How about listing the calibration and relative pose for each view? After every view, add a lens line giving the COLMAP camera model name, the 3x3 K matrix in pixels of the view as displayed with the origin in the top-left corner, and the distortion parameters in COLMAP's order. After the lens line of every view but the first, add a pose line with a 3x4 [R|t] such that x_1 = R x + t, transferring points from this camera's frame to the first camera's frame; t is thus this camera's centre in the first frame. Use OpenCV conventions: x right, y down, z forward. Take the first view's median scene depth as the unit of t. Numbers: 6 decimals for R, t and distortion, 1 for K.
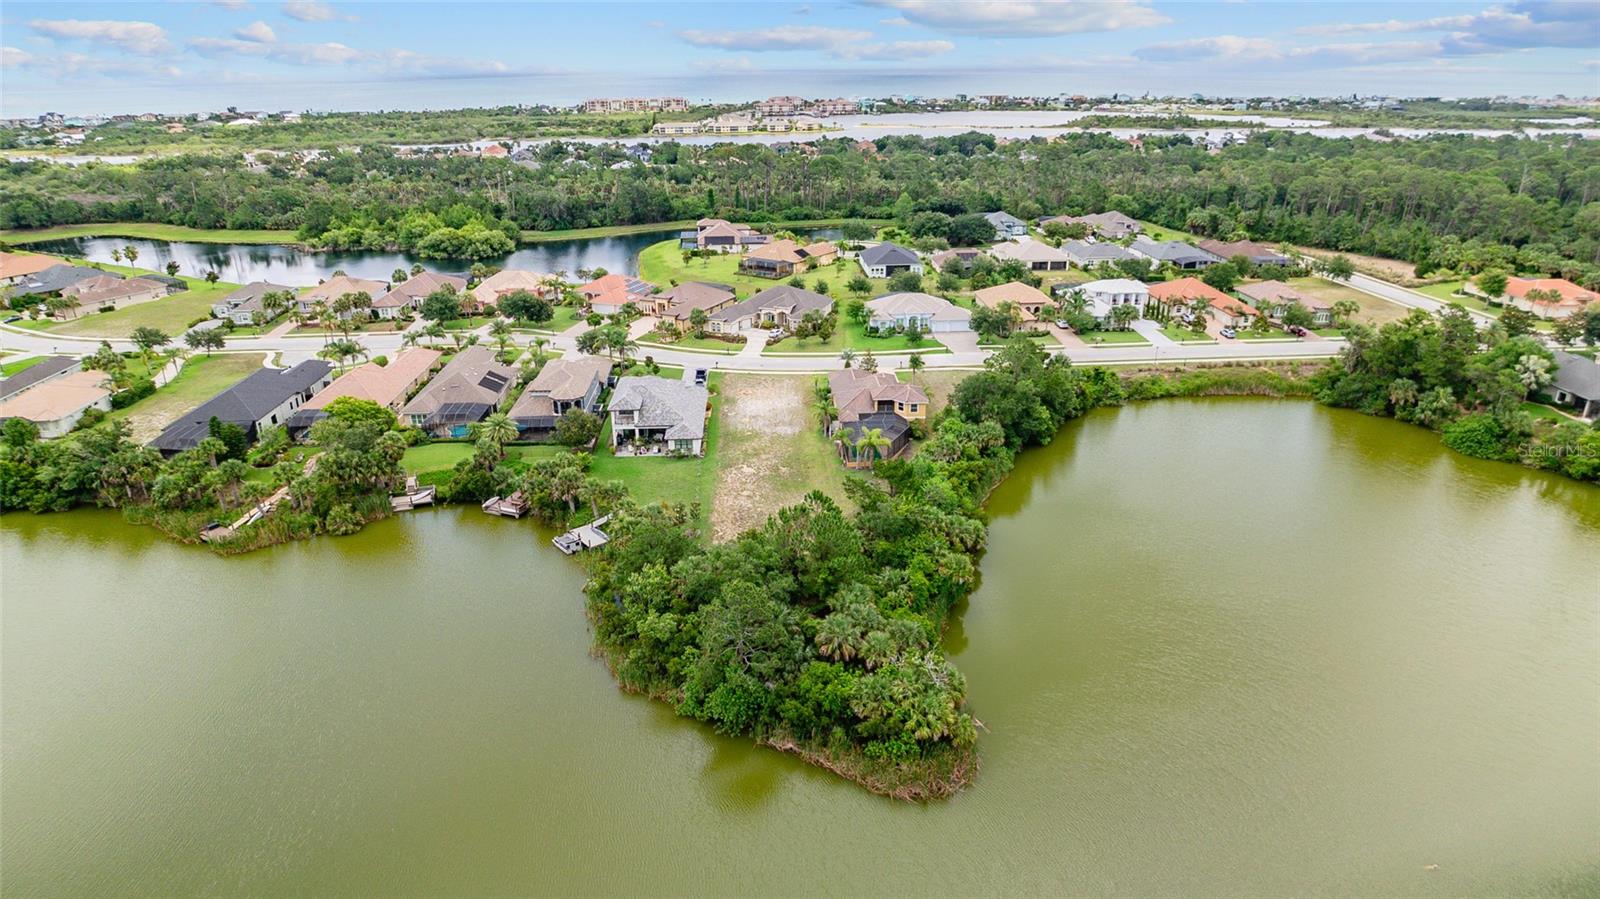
lens RADIAL K [[933.3, 0, 800.0], [0, 933.3, 449.5], [0, 0, 1]] dist [-0.060050, 0.028863]
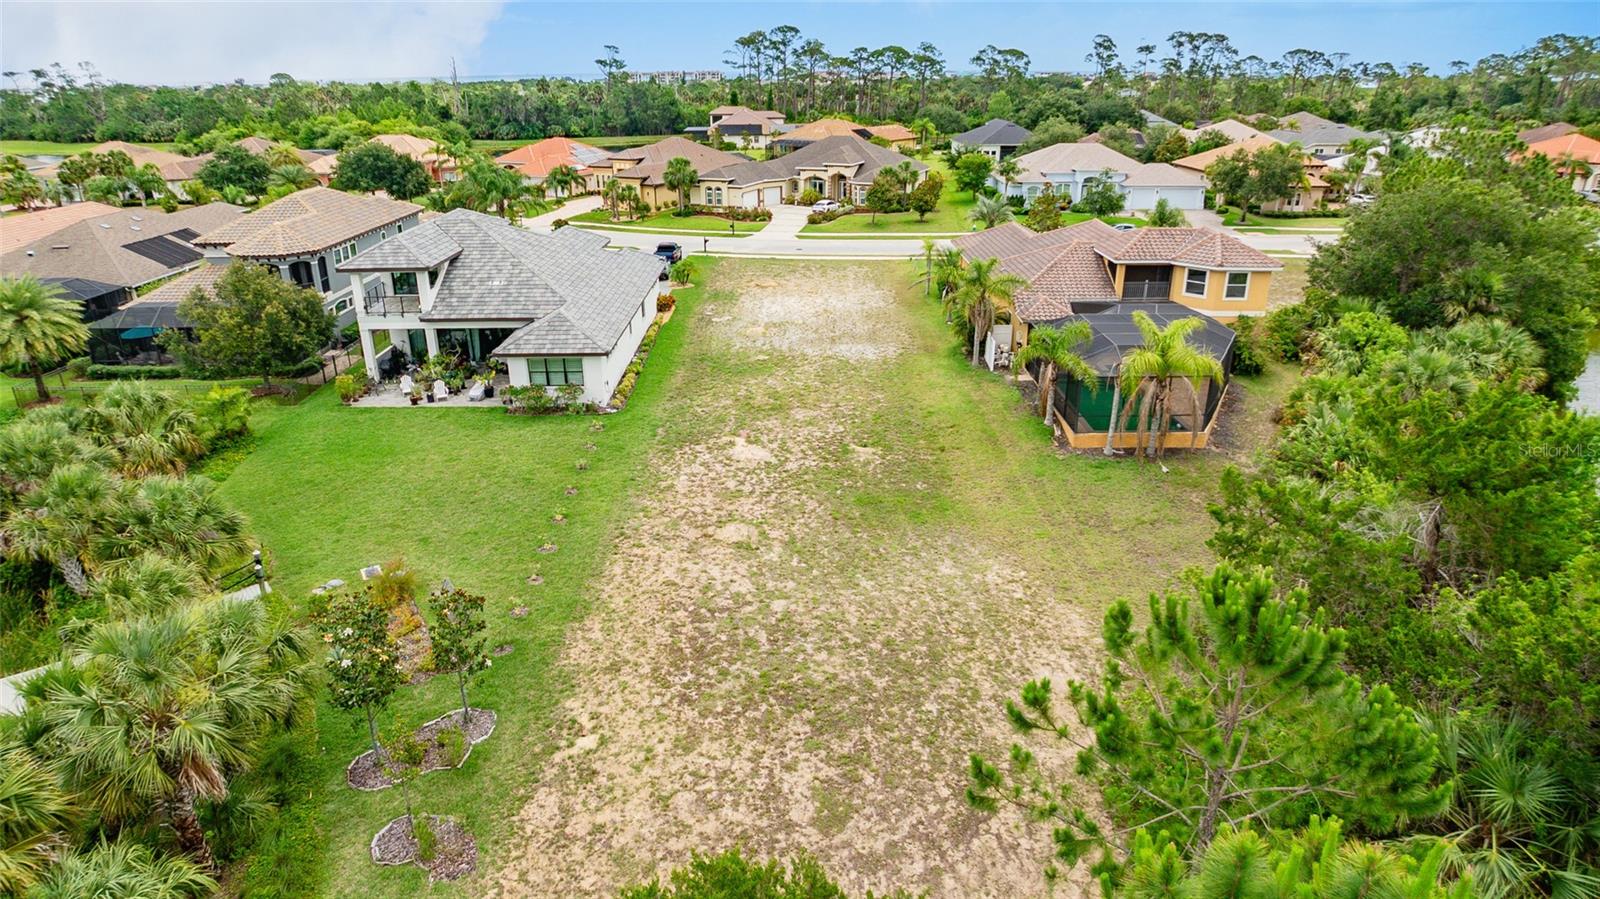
lens RADIAL K [[926.0, 0, 800.0], [0, 926.0, 449.5], [0, 0, 1]] dist [-0.036380, 0.001890]
pose [[0.999111, 0.014260, -0.039682, -0.022988], [-0.014477, 0.999882, -0.005188, 0.019233], [0.039604, 0.005757, 0.999199, 0.598191]]
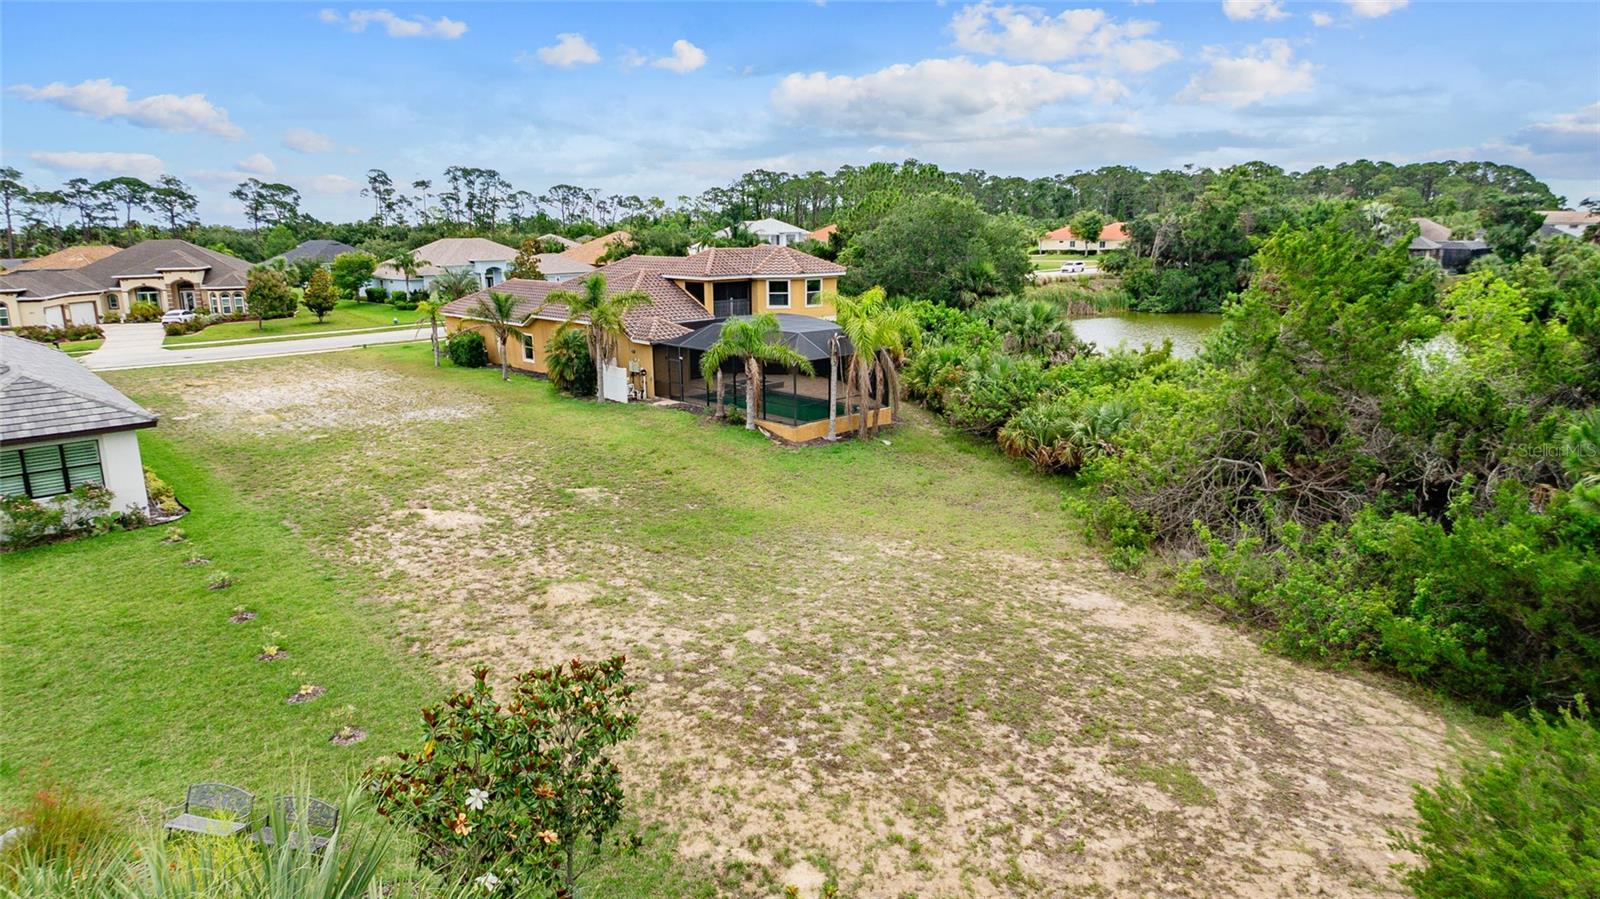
lens RADIAL K [[933.3, 0, 800.0], [0, 933.3, 449.5], [0, 0, 1]] dist [-0.060050, 0.028863]
pose [[0.771433, -0.150134, 0.618346, -0.103801], [0.239444, 0.968832, -0.063492, 0.033435], [-0.589541, 0.197039, 0.783337, 0.669916]]
